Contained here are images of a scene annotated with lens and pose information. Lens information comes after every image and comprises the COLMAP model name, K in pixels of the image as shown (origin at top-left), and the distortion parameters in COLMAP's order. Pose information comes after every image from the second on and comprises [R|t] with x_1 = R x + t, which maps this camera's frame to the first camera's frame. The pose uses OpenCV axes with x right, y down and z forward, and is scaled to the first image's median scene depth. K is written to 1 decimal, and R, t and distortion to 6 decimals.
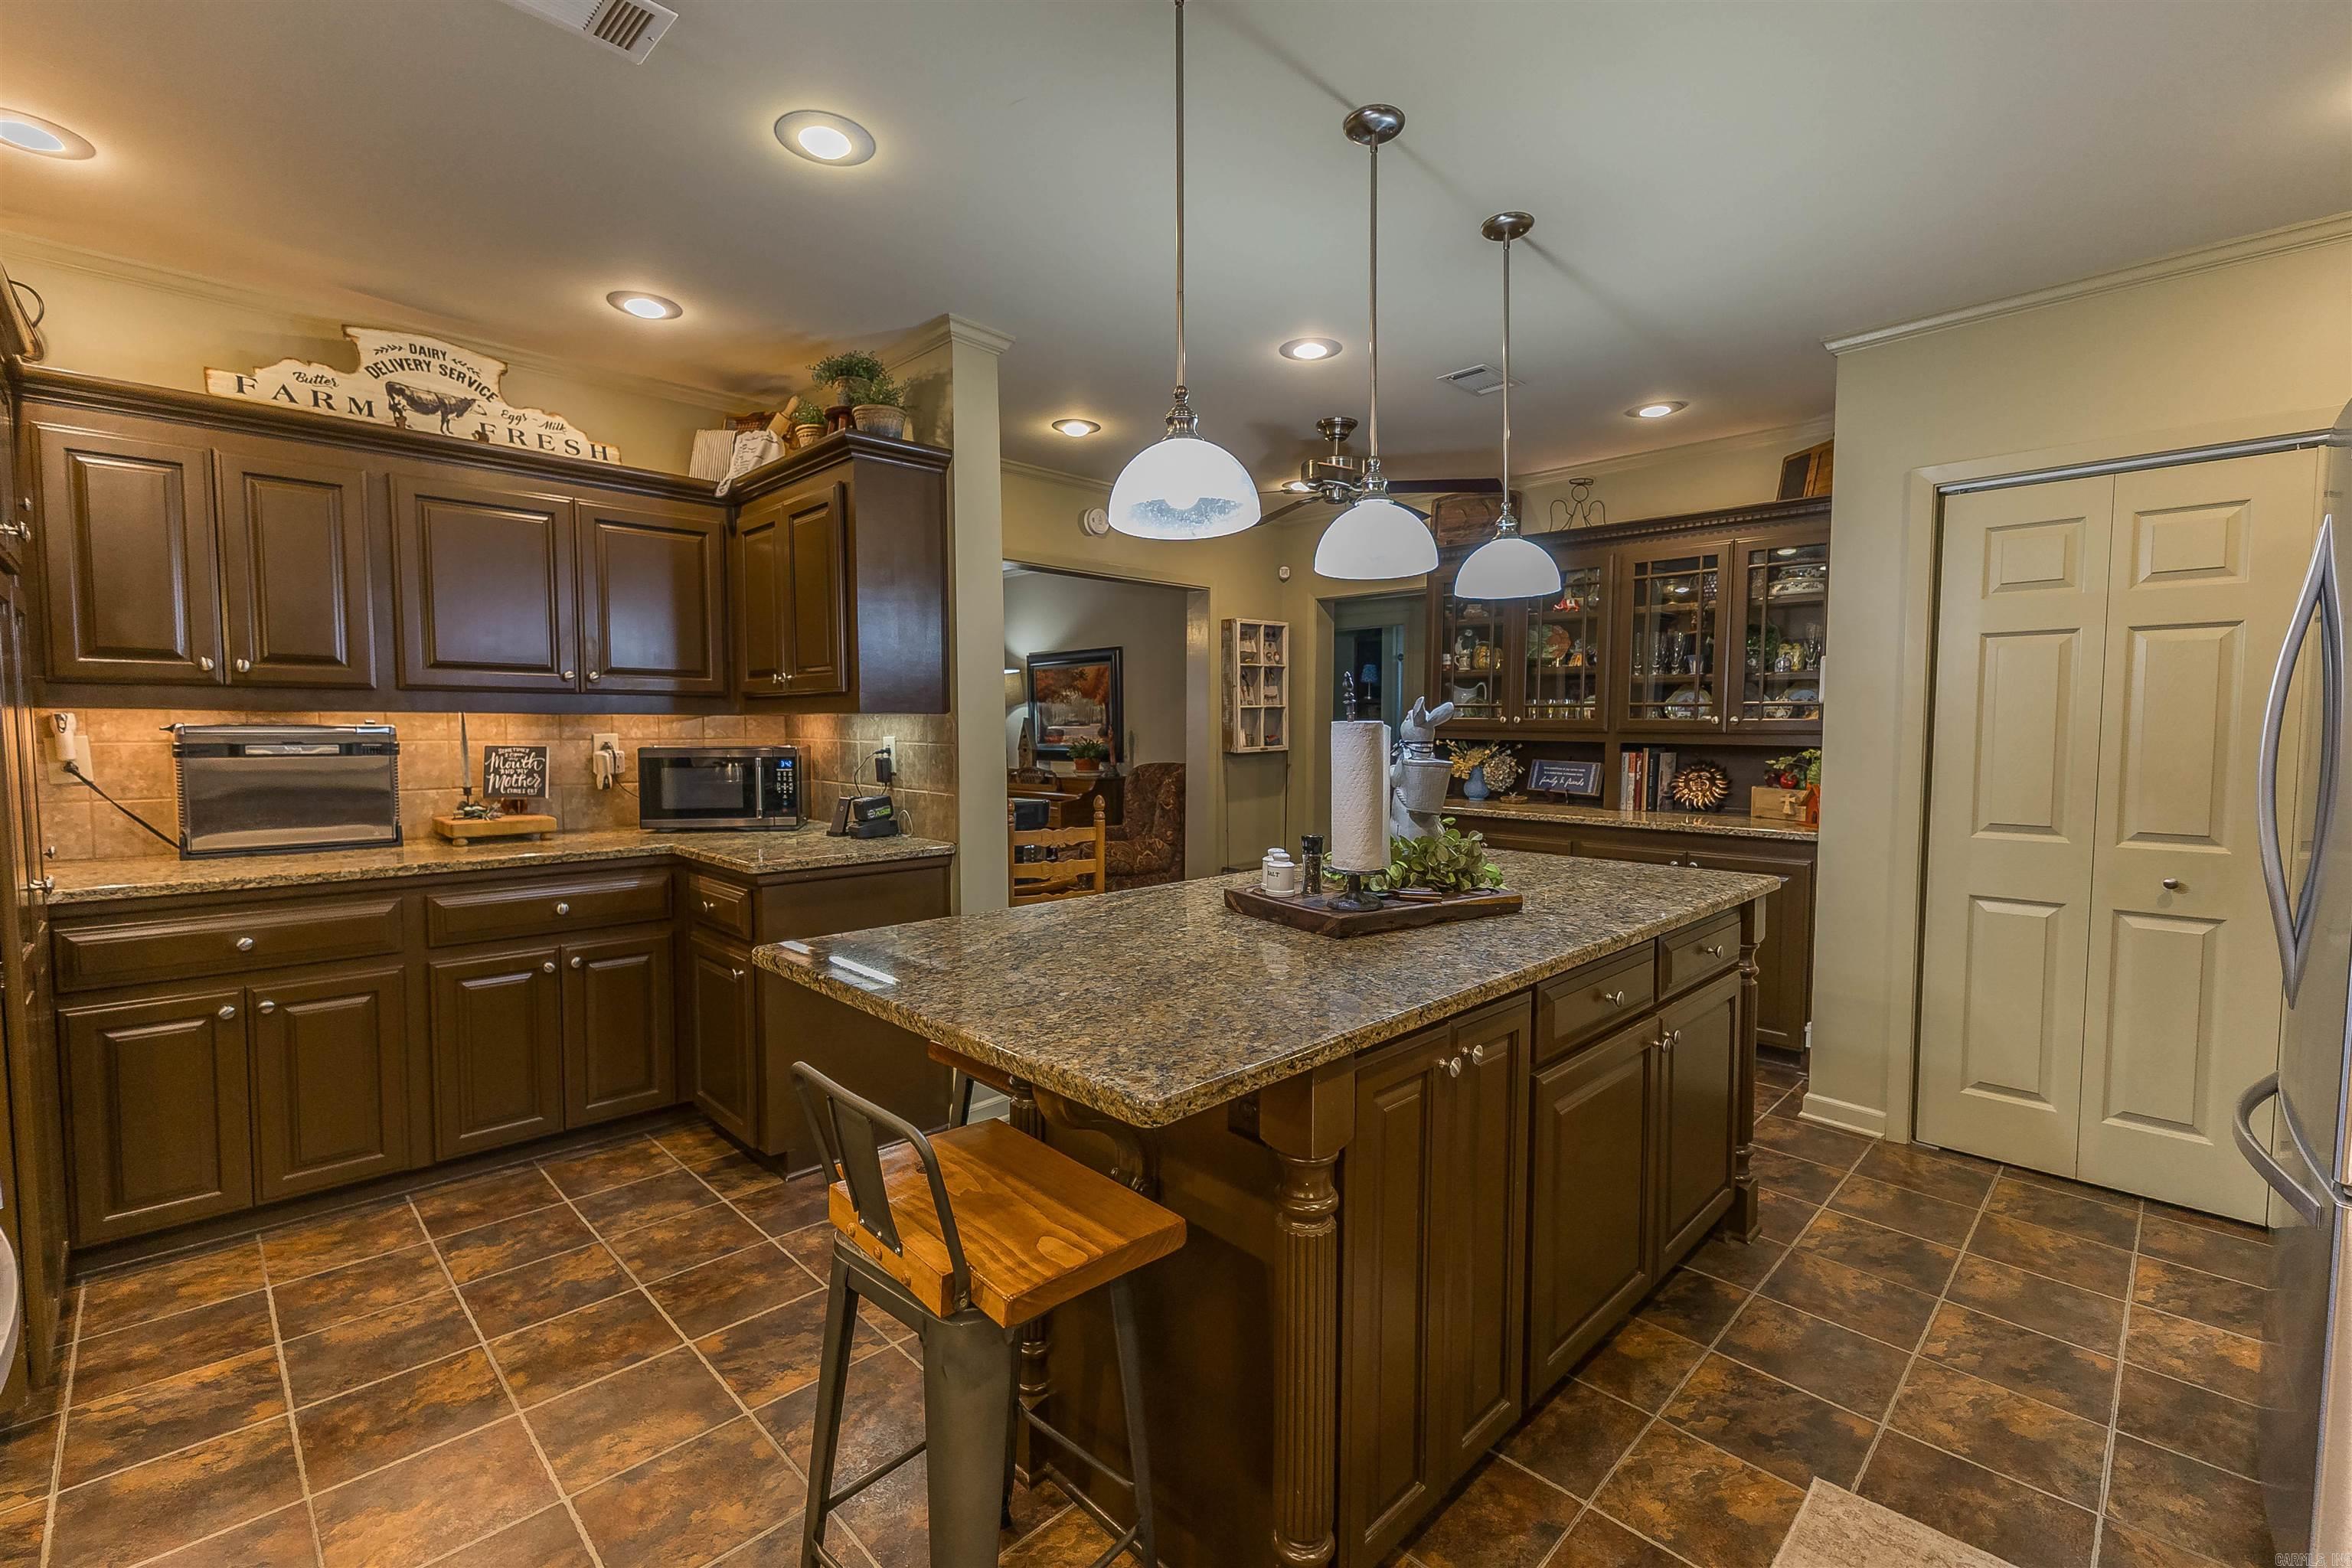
lens RADIAL K [[1007.3, 0, 1181.0], [0, 1007.3, 783.8], [0, 0, 1]] dist [0.003478, 0.000051]
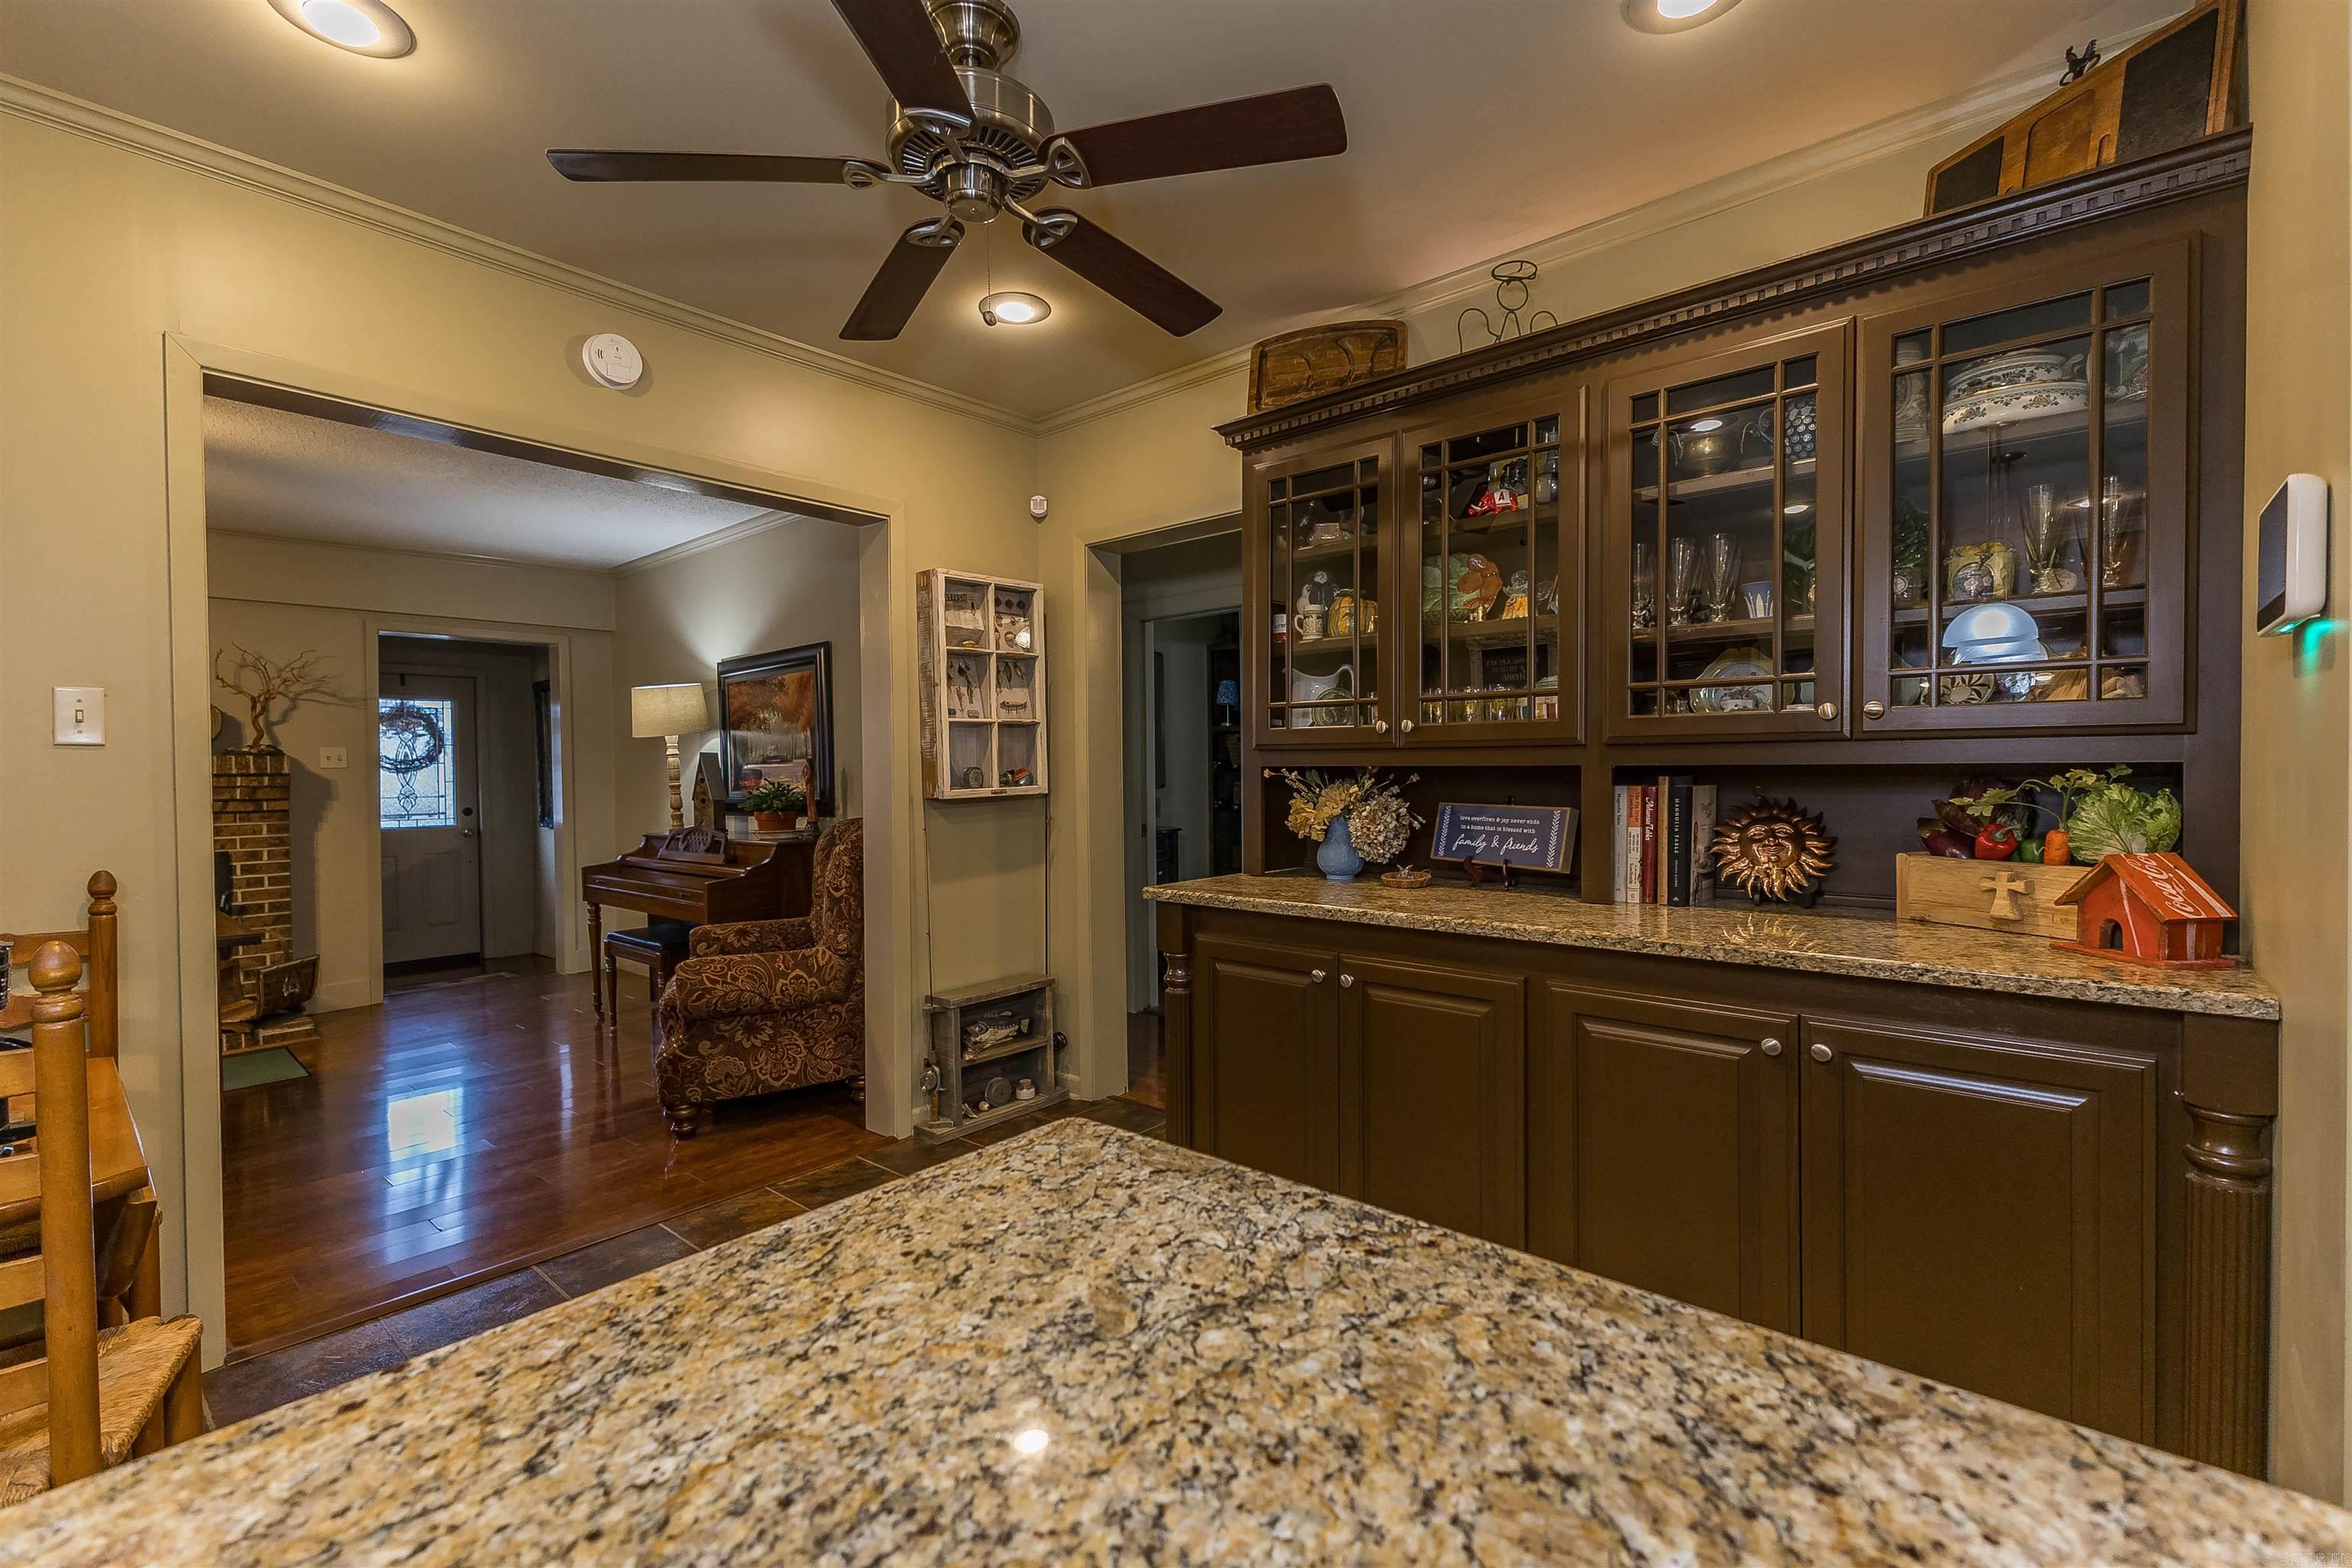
lens RADIAL K [[1007.3, 0, 1181.0], [0, 1007.3, 783.8], [0, 0, 1]] dist [0.003478, 0.000051]
pose [[0.996320, -0.013814, 0.084597, 0.165190], [0.017760, 0.998781, -0.046064, -0.011806], [-0.083857, 0.047397, 0.995350, 0.472200]]
